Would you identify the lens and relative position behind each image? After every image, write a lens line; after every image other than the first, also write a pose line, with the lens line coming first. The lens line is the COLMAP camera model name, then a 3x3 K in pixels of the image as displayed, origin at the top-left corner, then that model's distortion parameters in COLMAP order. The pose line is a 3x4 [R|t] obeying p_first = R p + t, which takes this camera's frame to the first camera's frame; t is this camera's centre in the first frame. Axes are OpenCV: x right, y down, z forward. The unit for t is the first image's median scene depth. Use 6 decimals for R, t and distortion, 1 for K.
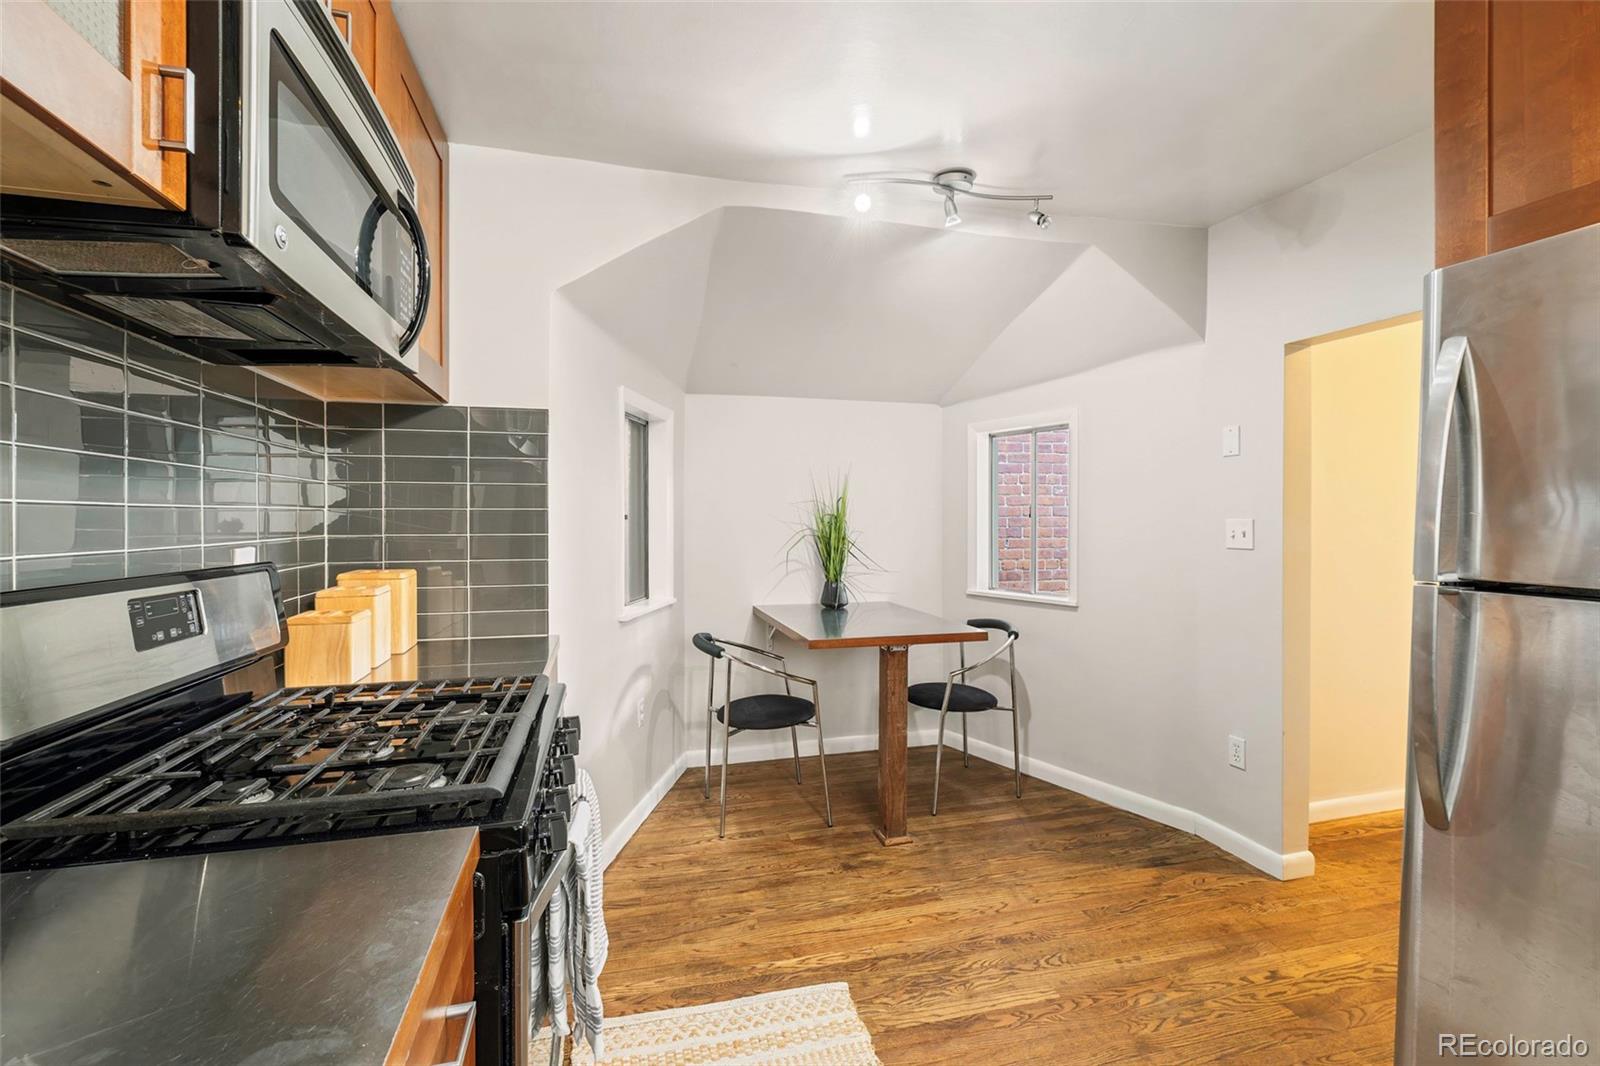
lens RADIAL K [[699.7, 0, 806.5], [0, 699.7, 527.3], [0, 0, 1]] dist [0.000367, -0.001899]
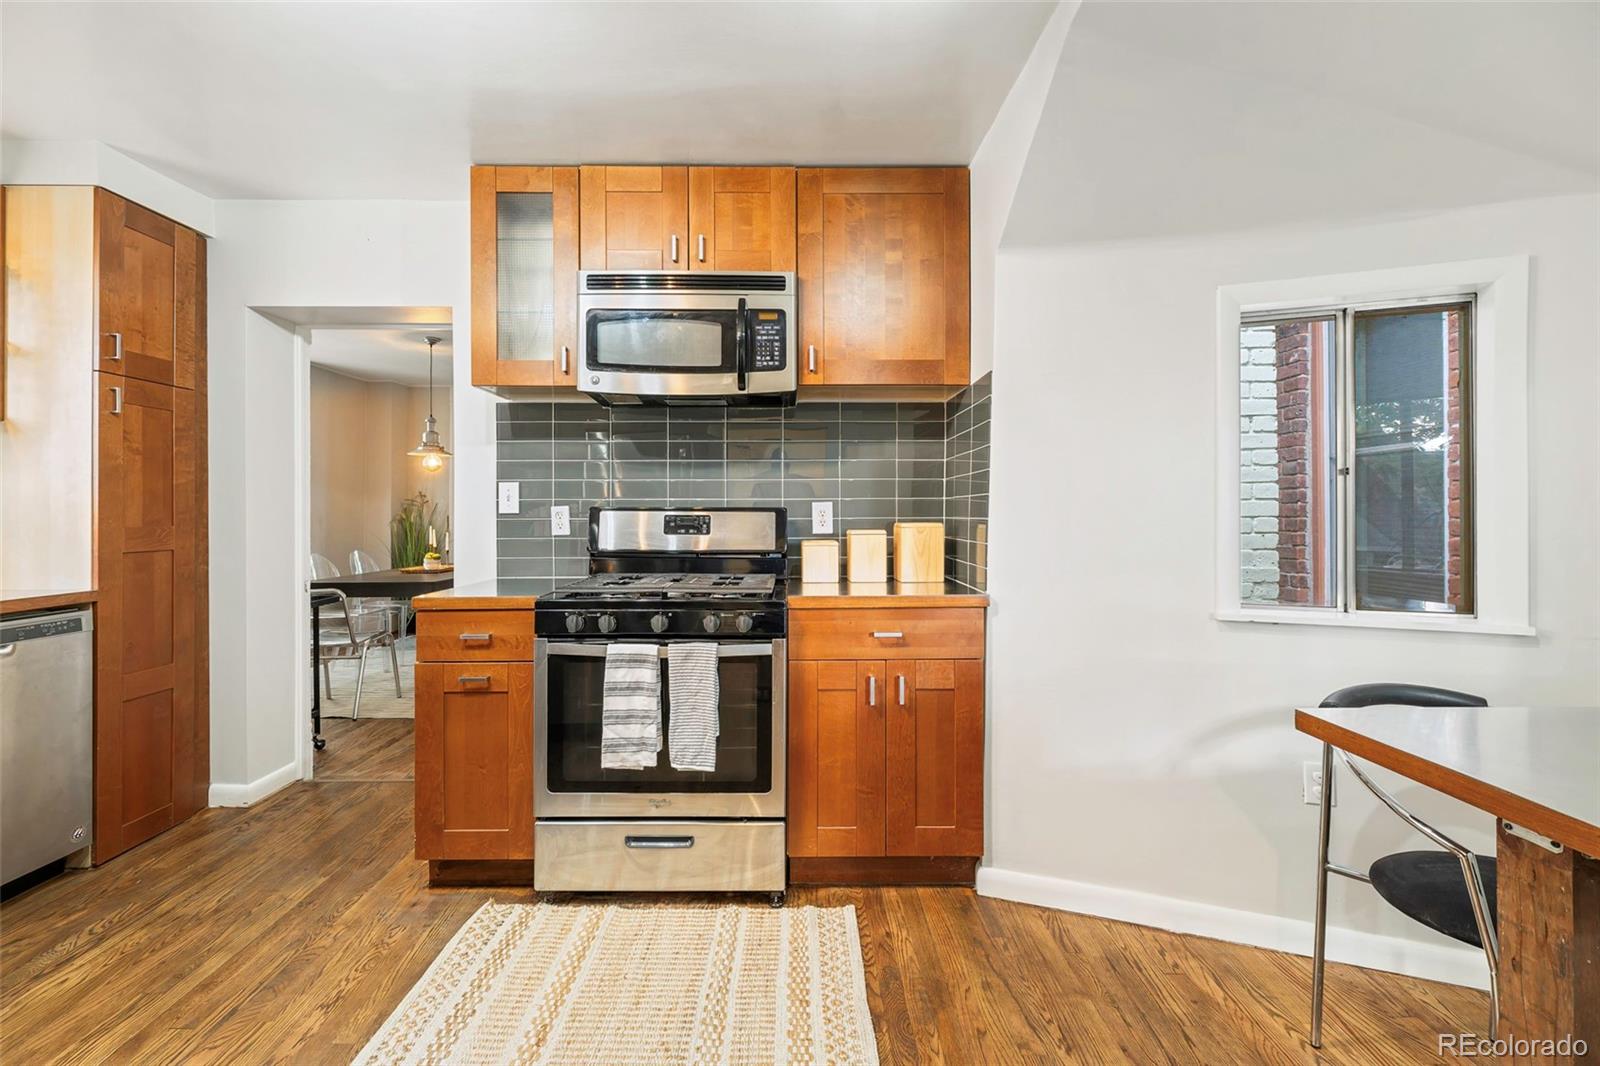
lens RADIAL K [[699.7, 0, 792.3], [0, 699.7, 510.4], [0, 0, 1]] dist [0.000367, -0.001899]
pose [[-0.250265, 0.003879, -0.968170, 0.578521], [-0.010346, 0.999924, 0.006681, 0.026833], [0.968122, 0.011689, -0.250206, 0.831258]]
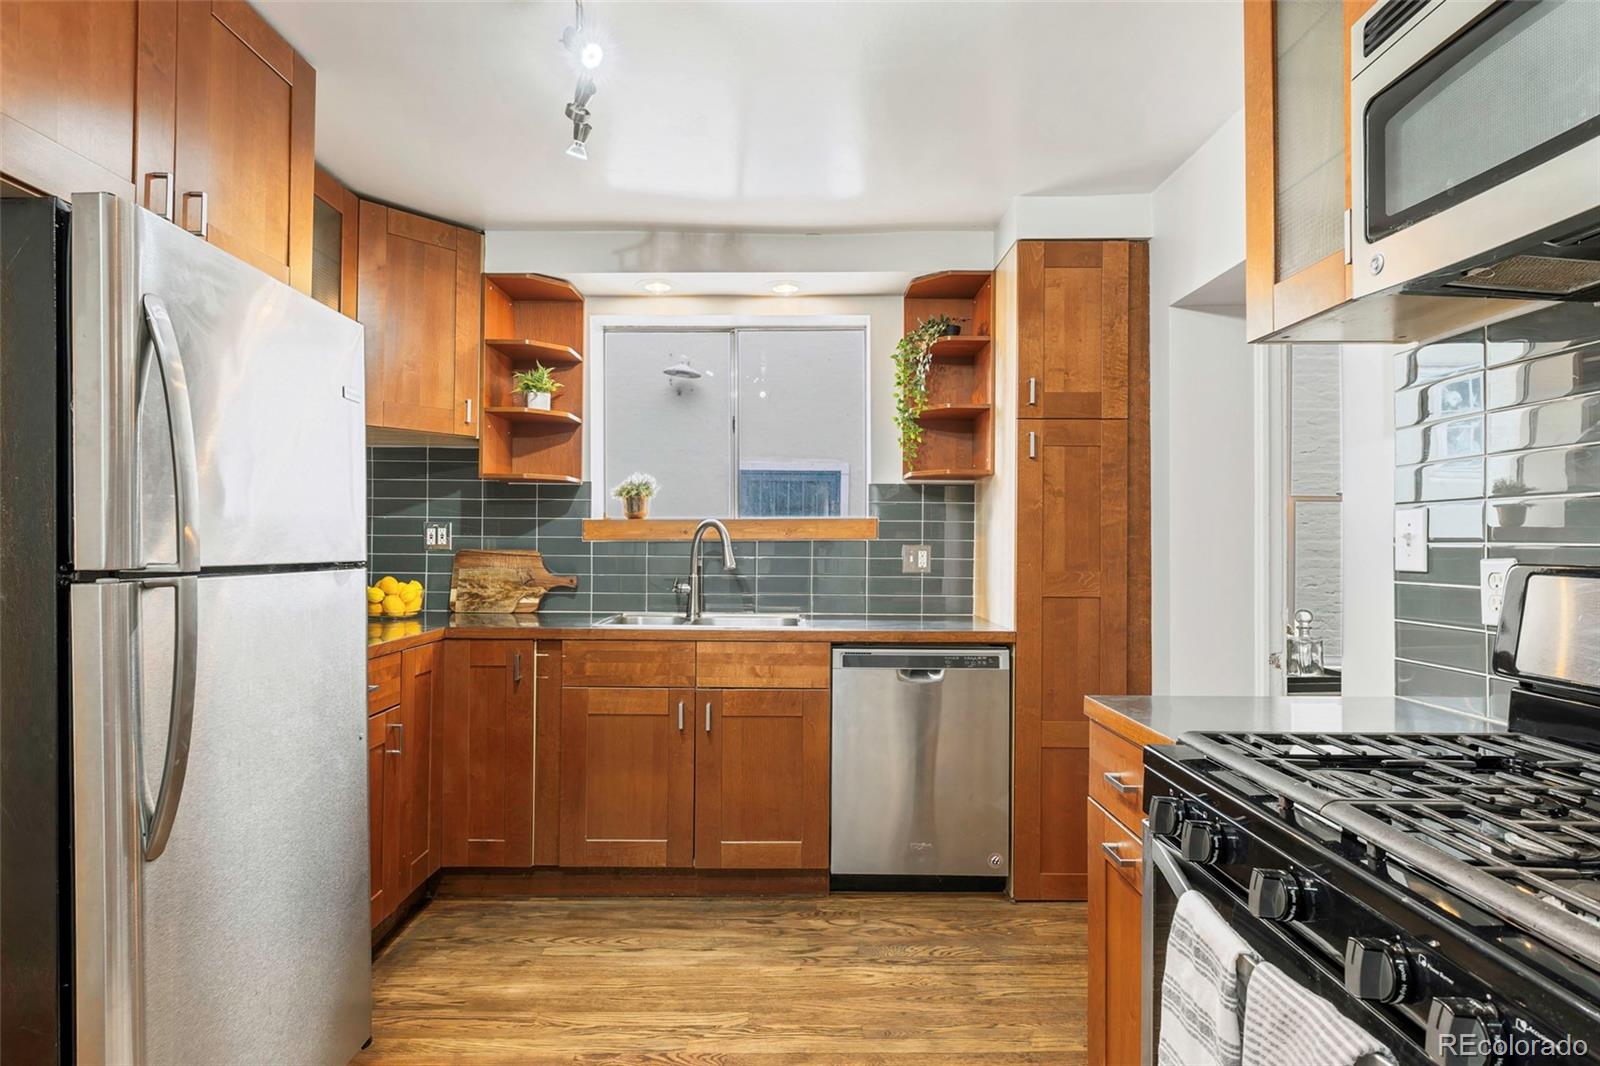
lens RADIAL K [[818.3, 0, 796.9], [0, 818.3, 534.0], [0, 0, 1]] dist [-0.005142, -0.000377]
pose [[-0.967255, 0.000848, 0.253807, -0.069043], [0.001730, 0.999993, 0.003253, 0.010966], [-0.253803, 0.003585, -0.967249, 0.862718]]
